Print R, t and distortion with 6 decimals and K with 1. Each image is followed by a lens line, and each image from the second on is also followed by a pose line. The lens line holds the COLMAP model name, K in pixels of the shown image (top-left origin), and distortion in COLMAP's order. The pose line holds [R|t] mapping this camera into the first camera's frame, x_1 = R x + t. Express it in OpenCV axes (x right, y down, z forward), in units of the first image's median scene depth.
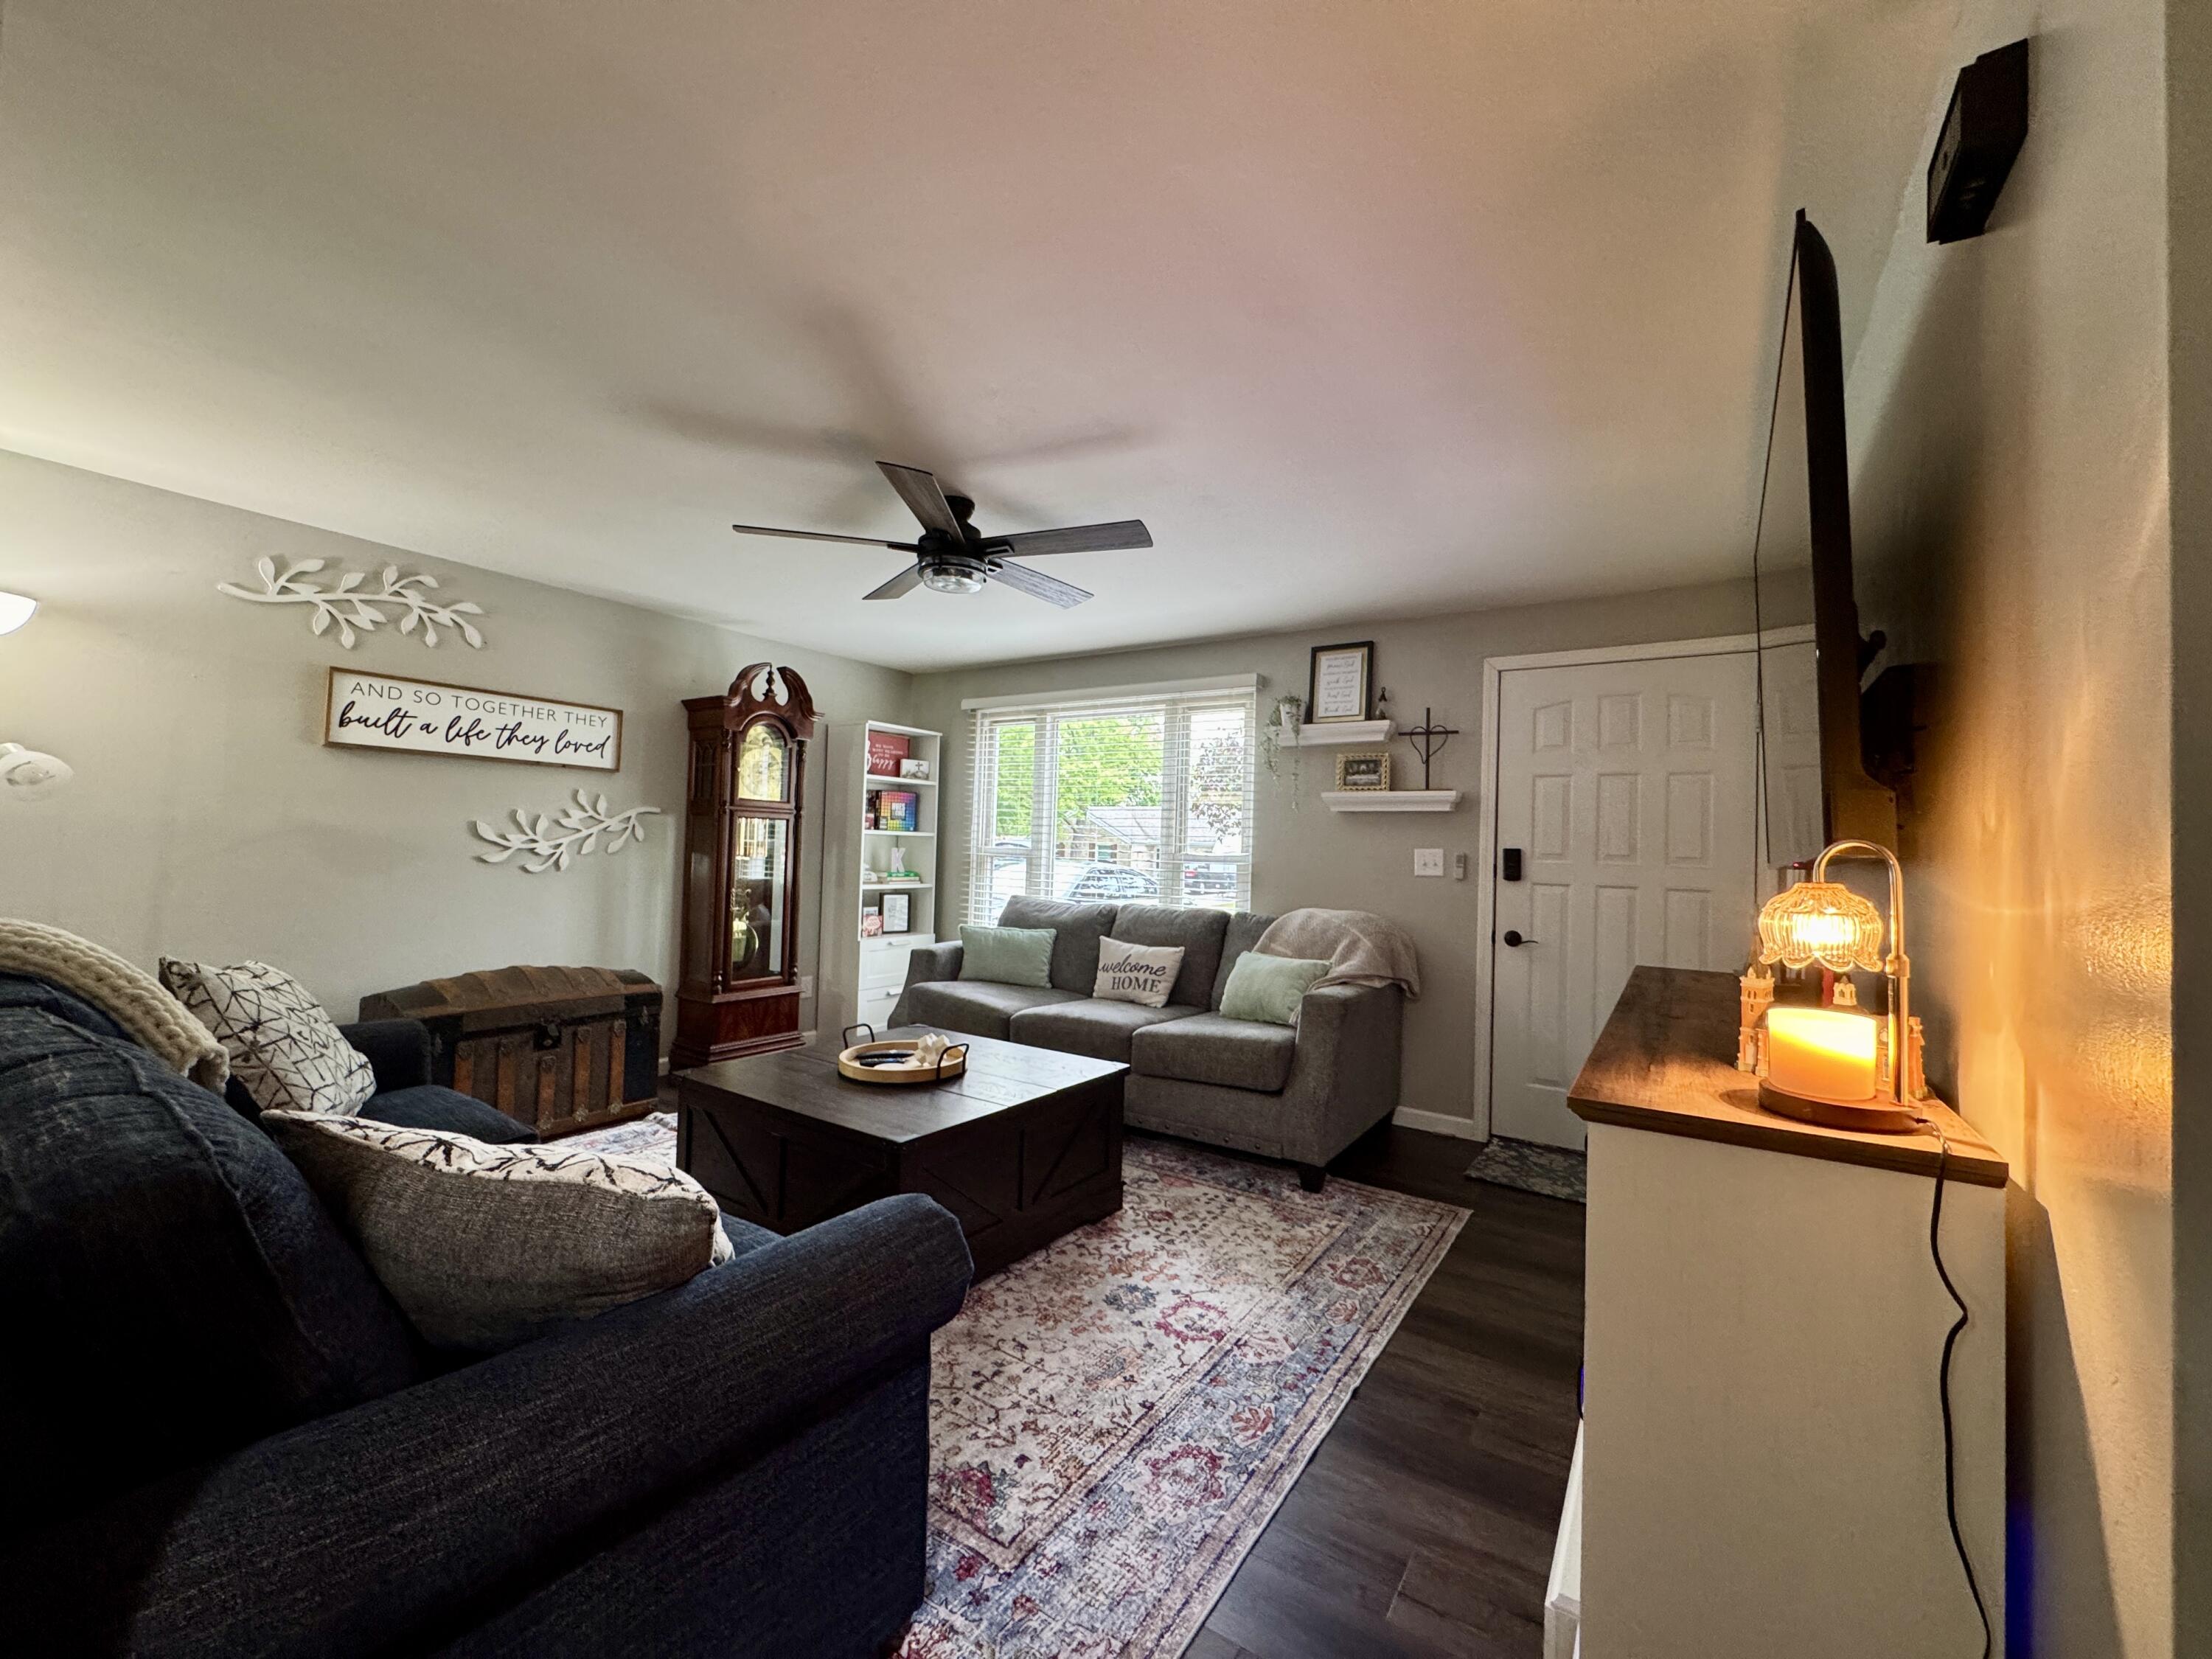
lens RADIAL K [[922.1, 0, 1076.6], [0, 922.1, 826.9], [0, 0, 1]] dist [-0.001273, 0.000221]
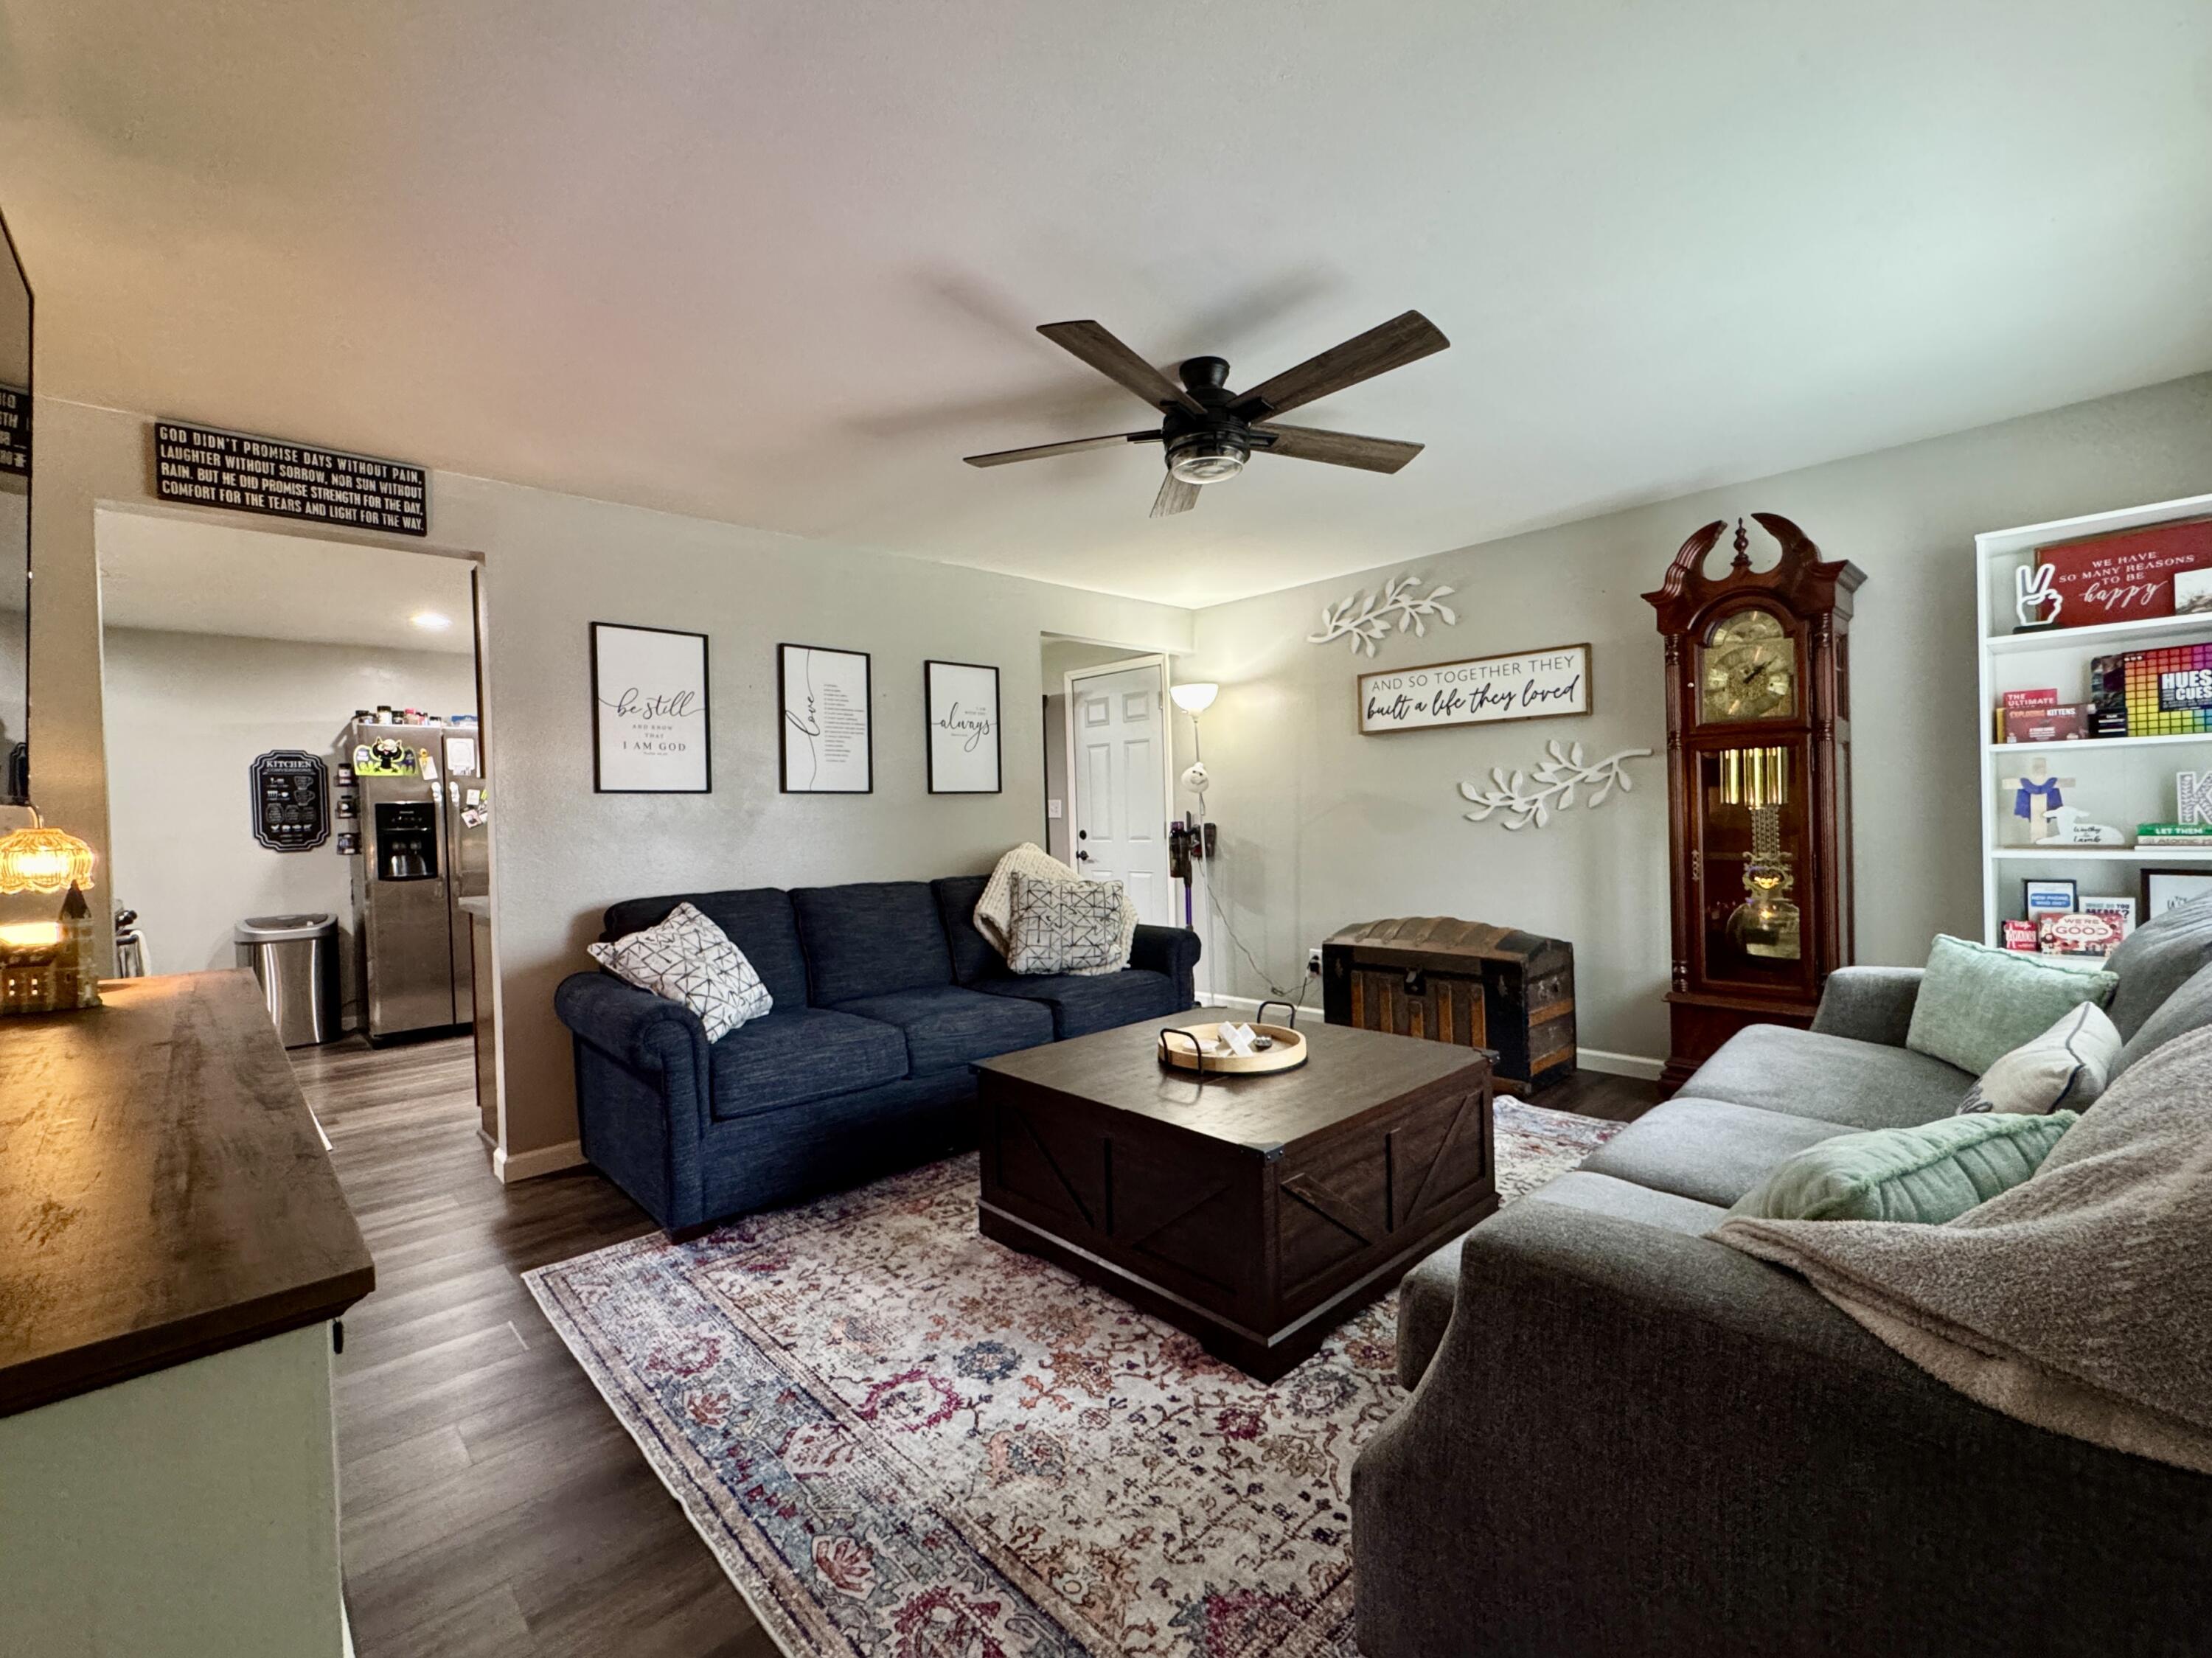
lens RADIAL K [[922.0, 0, 1076.6], [0, 922.0, 826.4], [0, 0, 1]] dist [-0.001273, 0.000221]
pose [[-0.221648, -0.009771, -0.975078, 0.557260], [0.048017, 0.998627, -0.020922, 0.050421], [0.973944, -0.051458, -0.220875, 0.867934]]
